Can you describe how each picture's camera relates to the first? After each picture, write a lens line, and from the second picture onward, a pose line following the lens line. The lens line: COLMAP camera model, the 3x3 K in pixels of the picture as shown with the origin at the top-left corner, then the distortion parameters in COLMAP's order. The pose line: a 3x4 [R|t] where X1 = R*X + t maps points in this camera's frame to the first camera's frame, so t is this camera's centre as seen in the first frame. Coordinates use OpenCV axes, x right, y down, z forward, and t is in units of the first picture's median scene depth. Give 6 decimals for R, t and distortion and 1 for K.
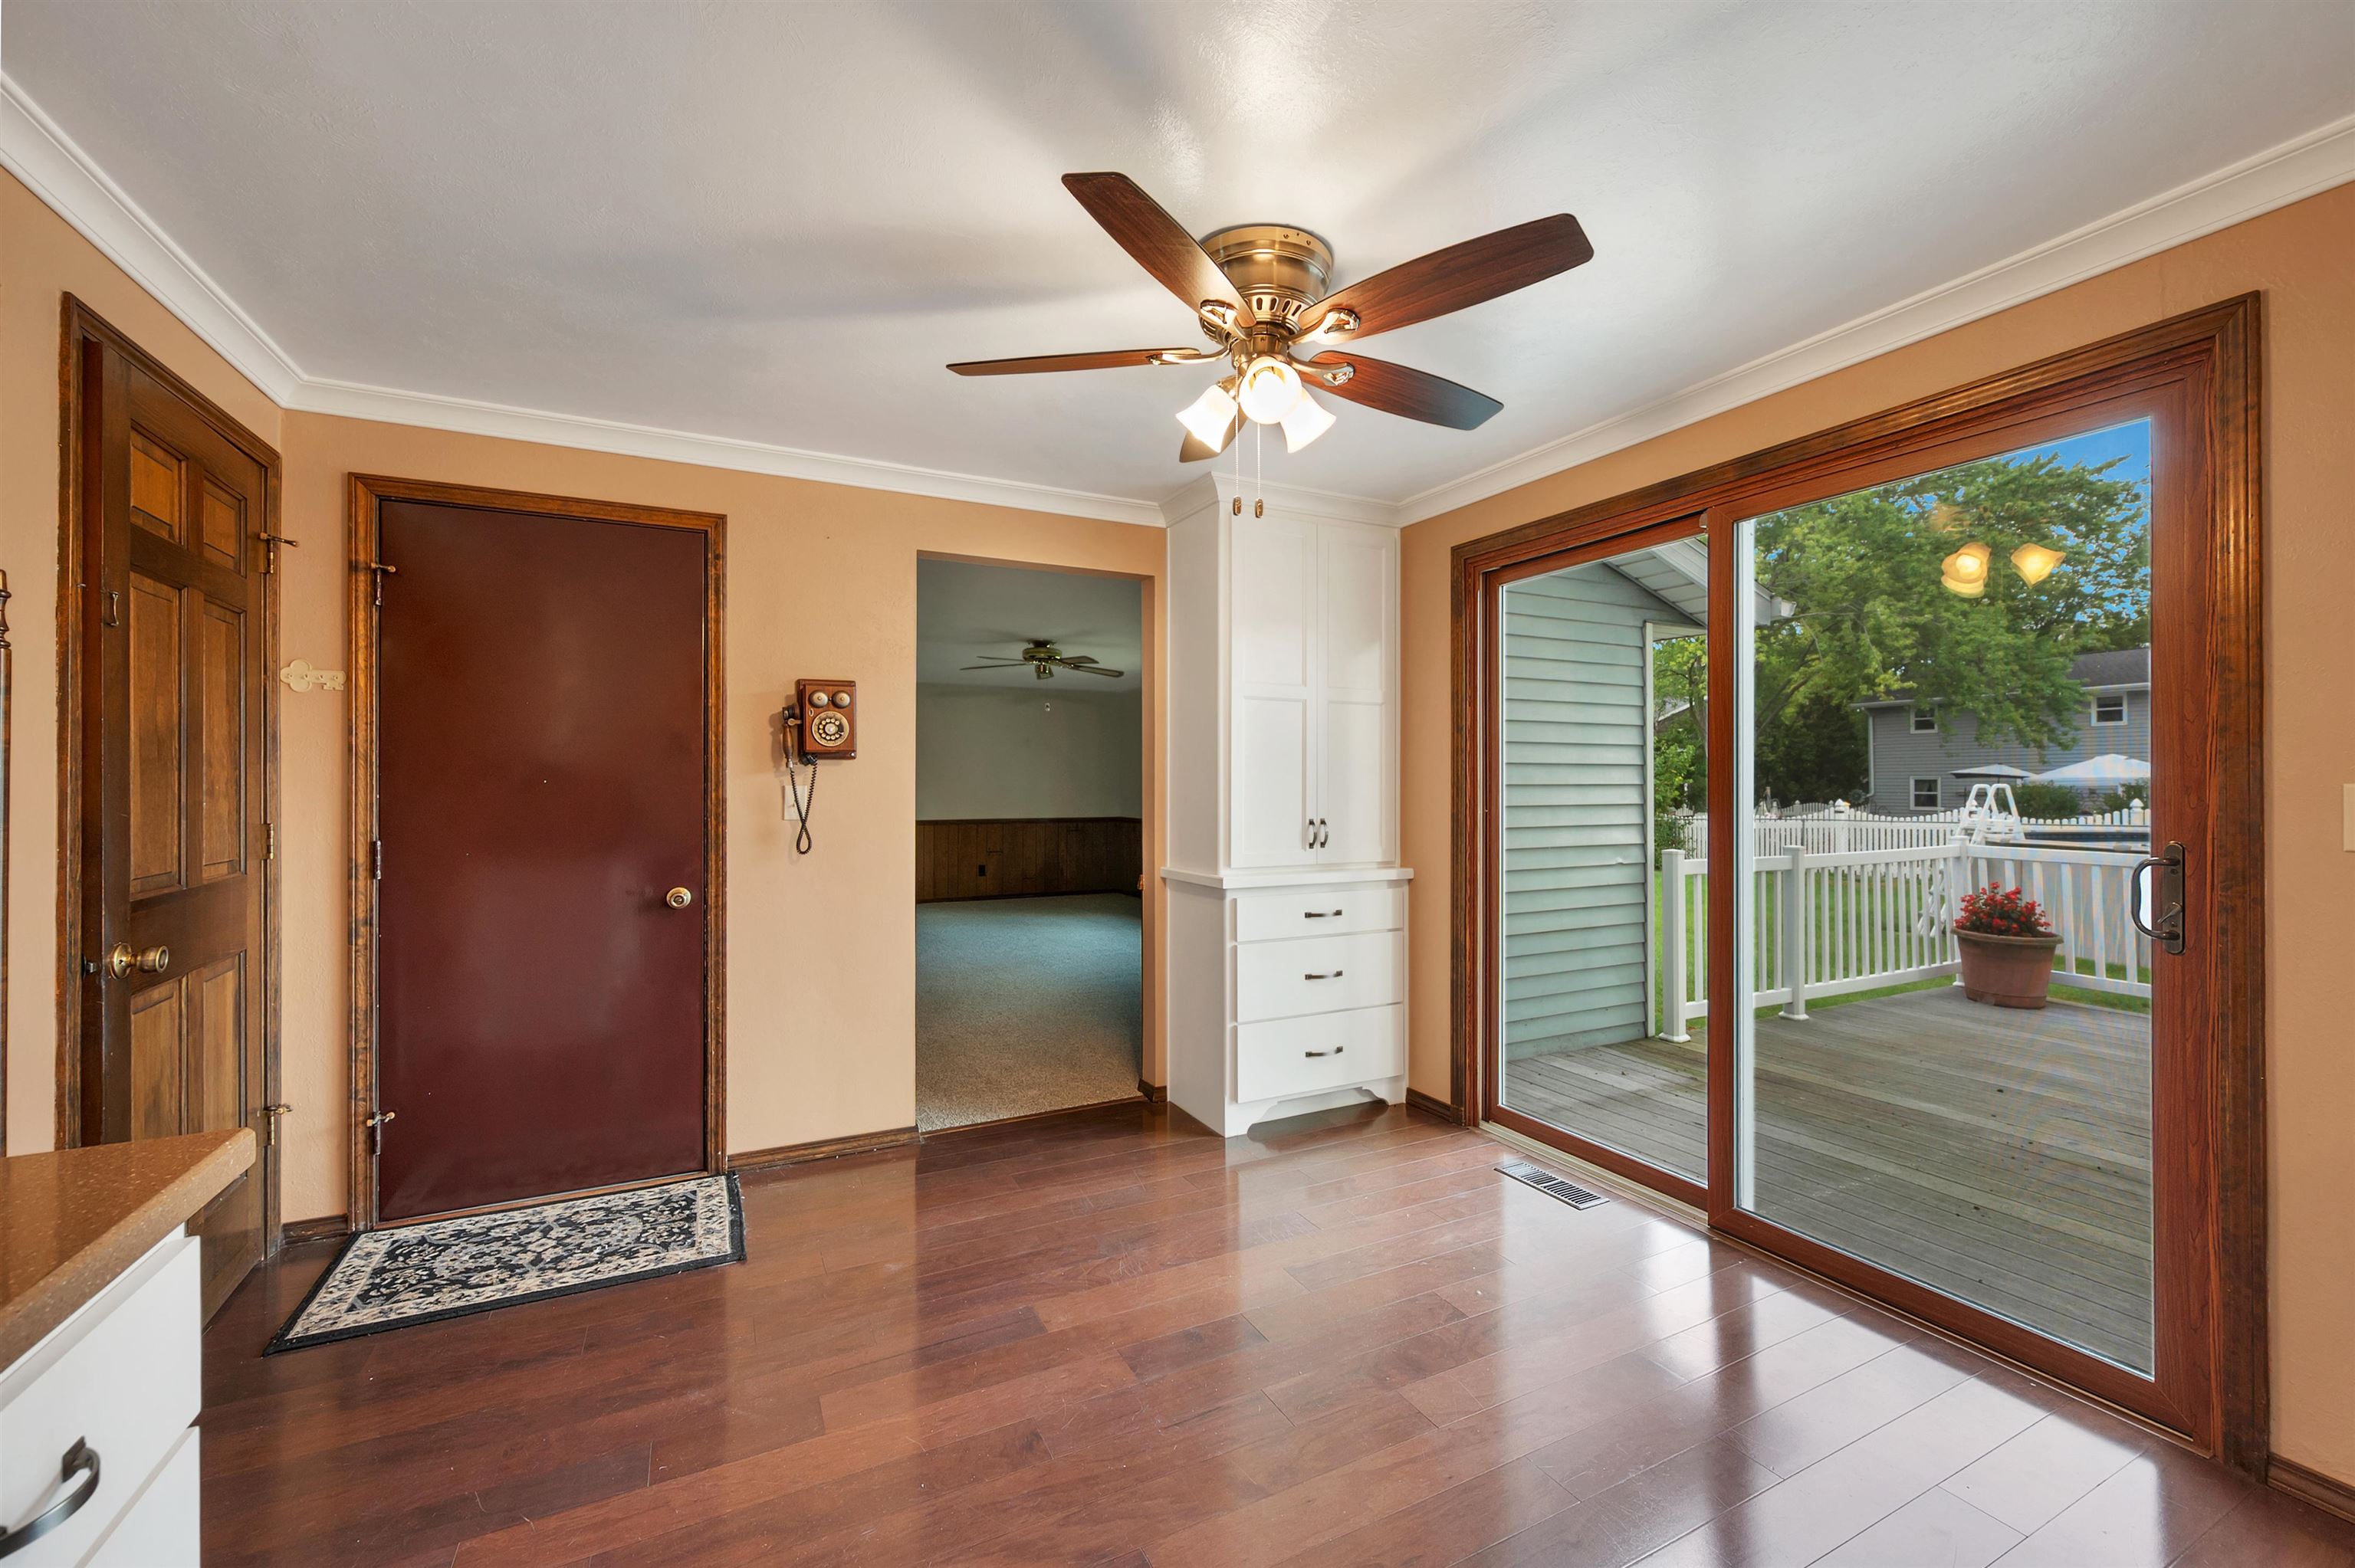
lens RADIAL K [[958.8, 0, 1191.3], [0, 958.8, 777.7], [0, 0, 1]] dist [-0.004070, 0.001161]
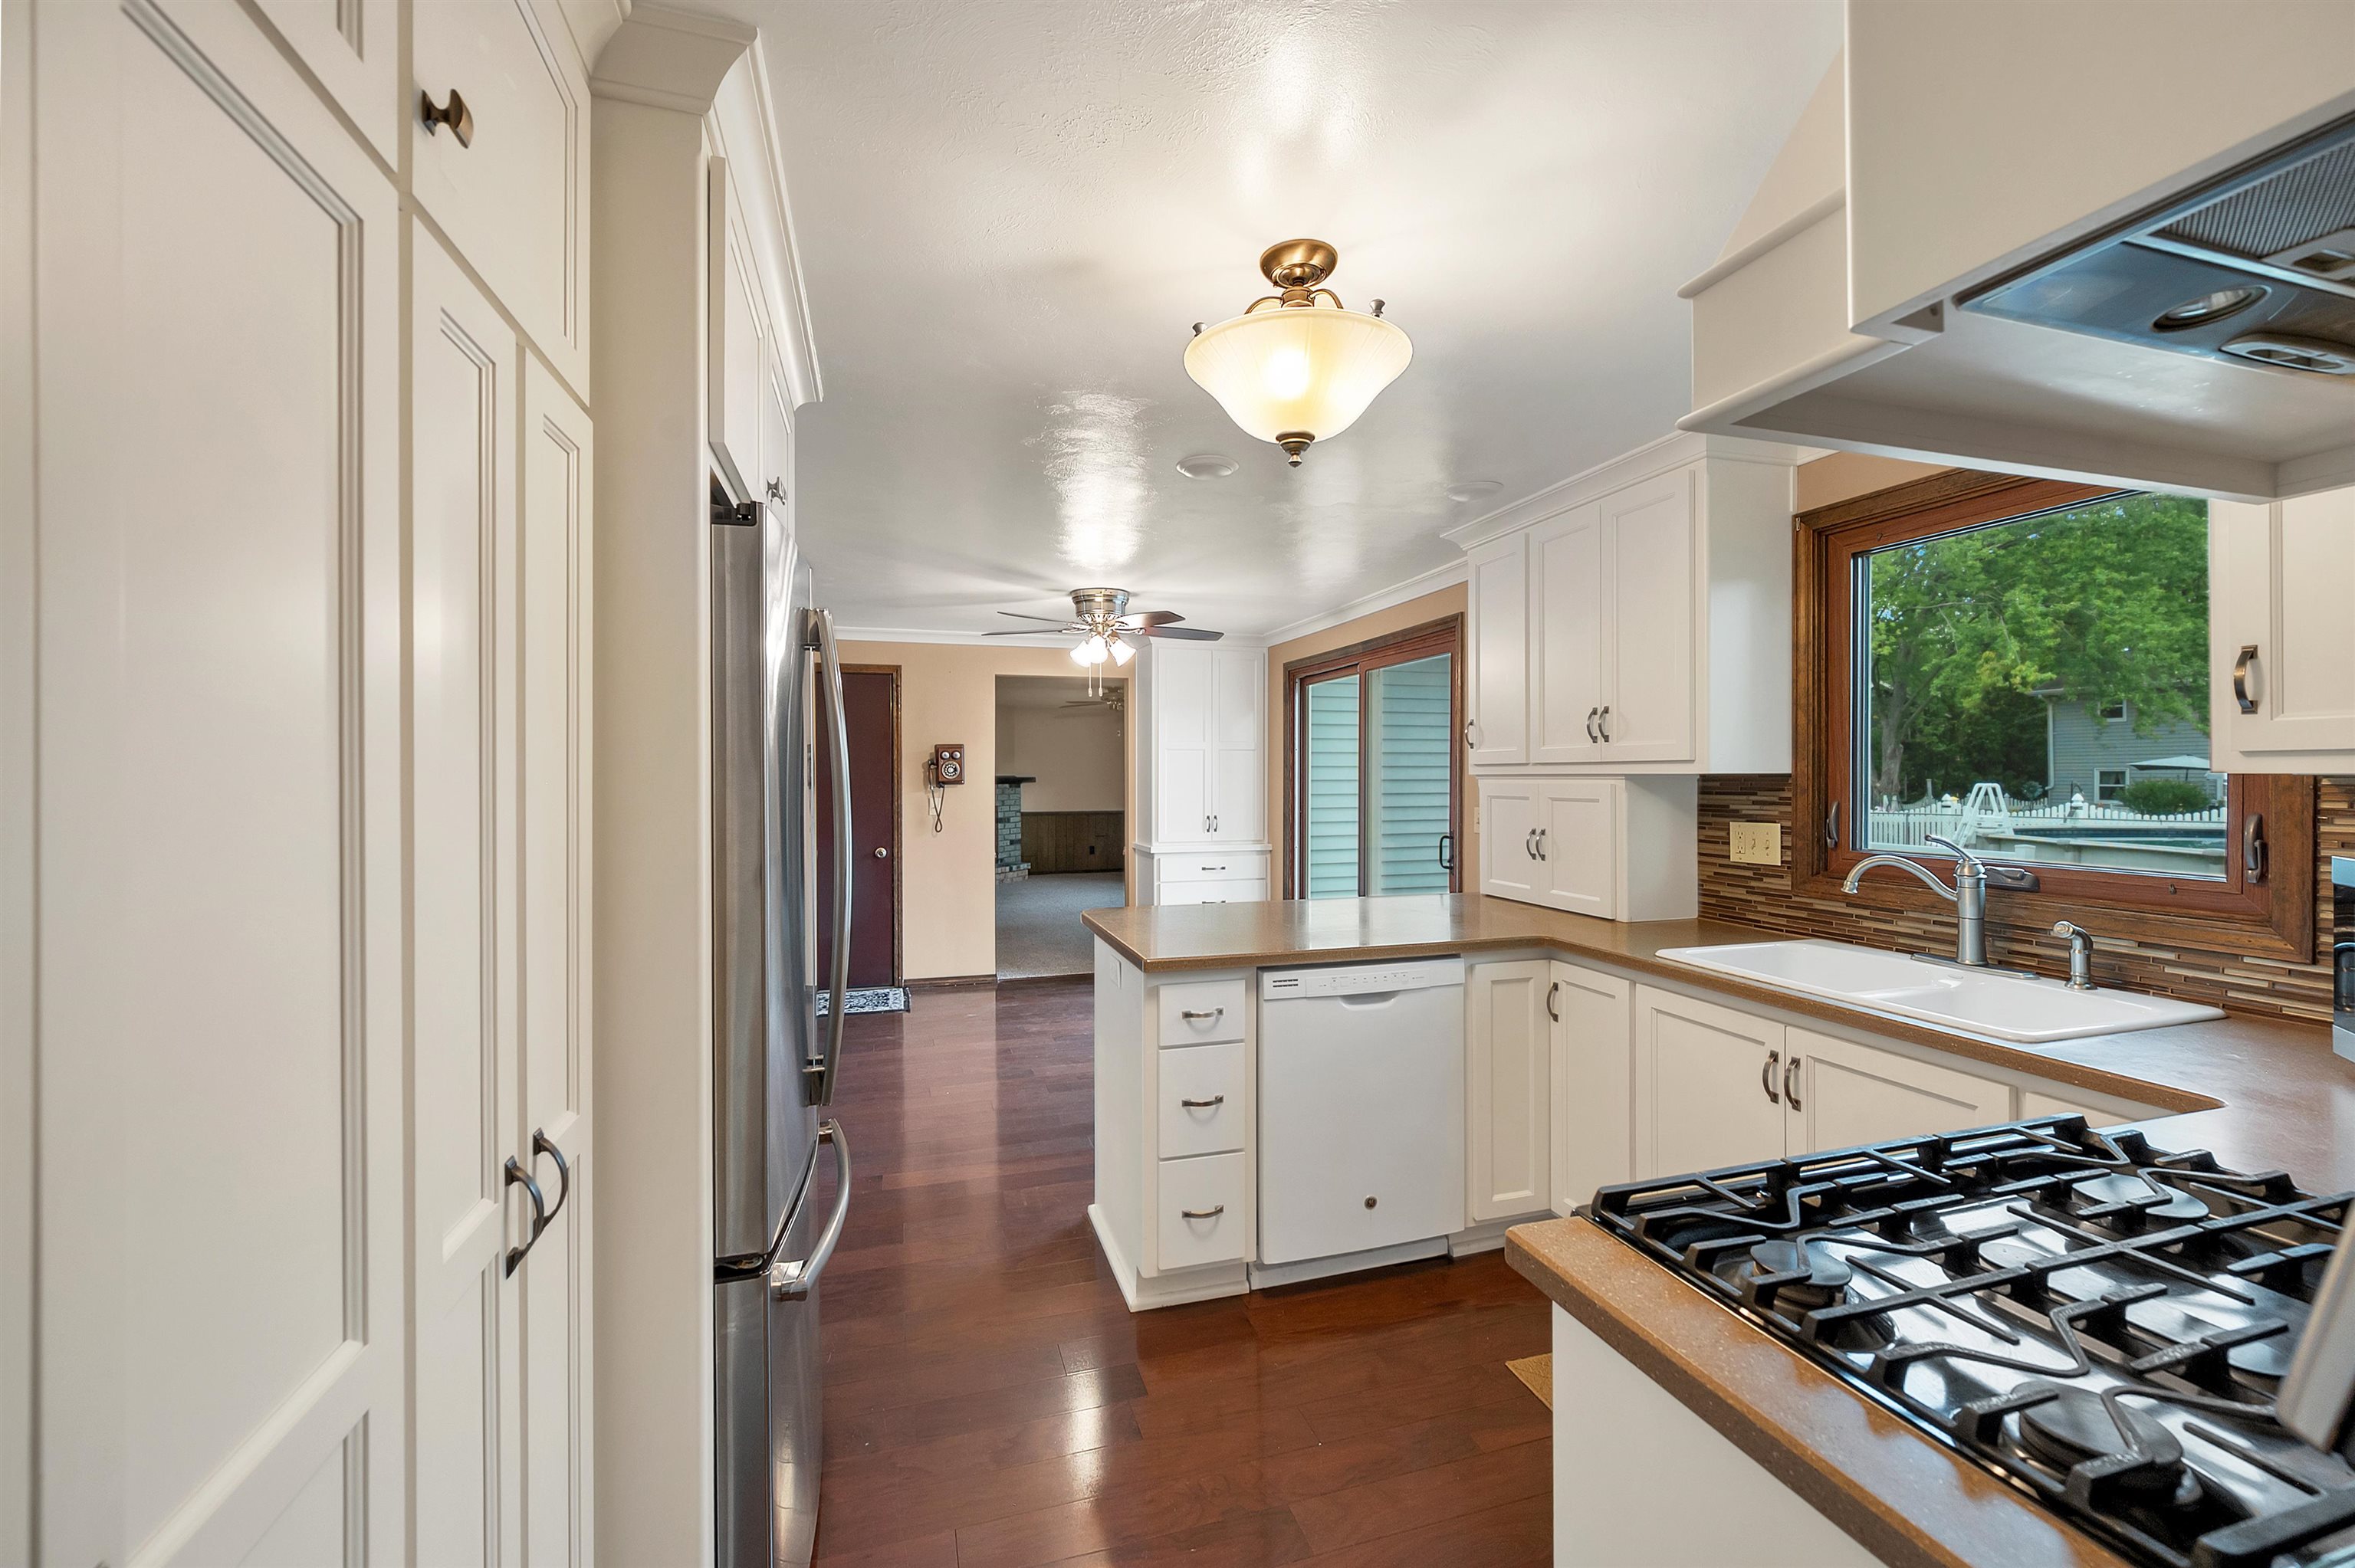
lens RADIAL K [[958.8, 0, 1195.5], [0, 958.8, 778.2], [0, 0, 1]] dist [-0.004070, 0.001161]
pose [[0.986342, 0.000061, -0.164708, 0.394033], [0.002009, 0.999921, 0.012399, -0.049536], [0.164695, -0.012561, 0.986264, -0.767521]]
